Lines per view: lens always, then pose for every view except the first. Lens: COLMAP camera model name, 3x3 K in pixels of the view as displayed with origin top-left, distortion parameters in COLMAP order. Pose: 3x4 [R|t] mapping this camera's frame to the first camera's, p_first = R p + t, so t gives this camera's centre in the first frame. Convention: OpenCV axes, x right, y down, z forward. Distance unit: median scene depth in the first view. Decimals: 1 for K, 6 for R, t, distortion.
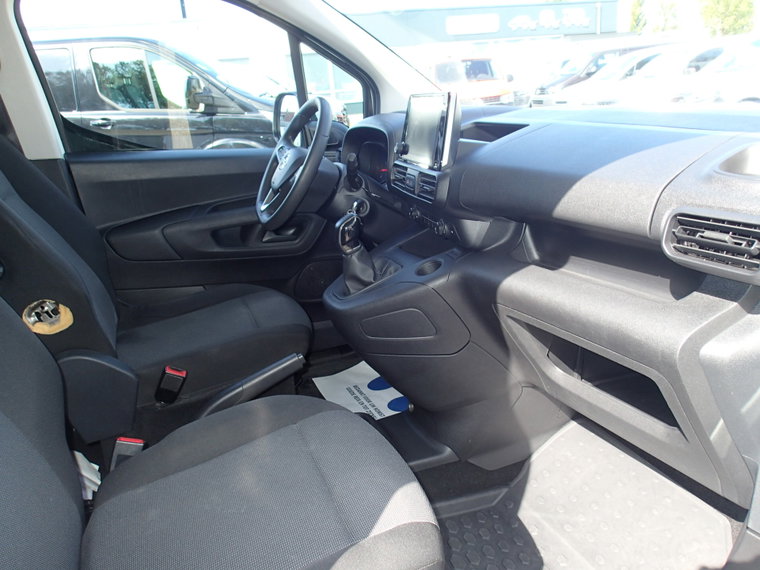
lens RADIAL K [[563.6, 0, 384.5], [0, 563.6, 283.5], [0, 0, 1]] dist [0.003697, -0.006454]
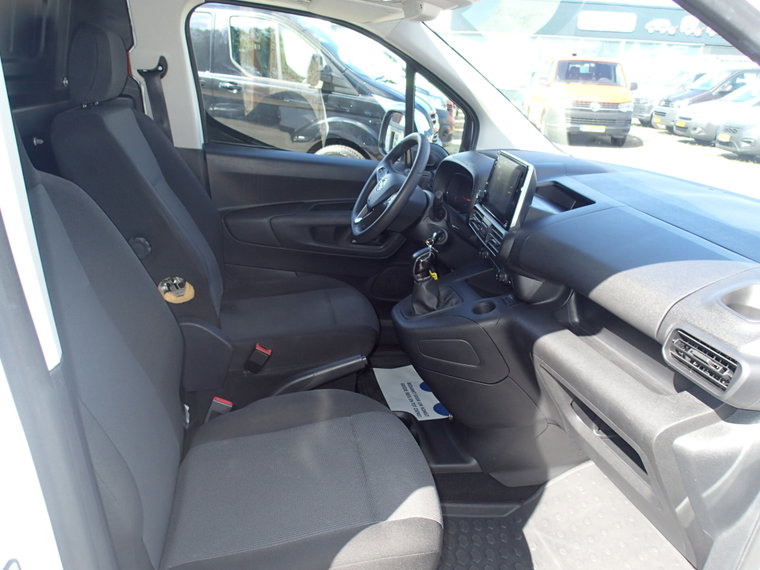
lens RADIAL K [[563.6, 0, 384.5], [0, 563.6, 283.5], [0, 0, 1]] dist [0.003697, -0.006454]
pose [[0.973442, 0.183955, -0.136279, 0.024685], [-0.178445, 0.982590, 0.051711, -0.090539], [0.143419, -0.026020, 0.989320, -0.161685]]
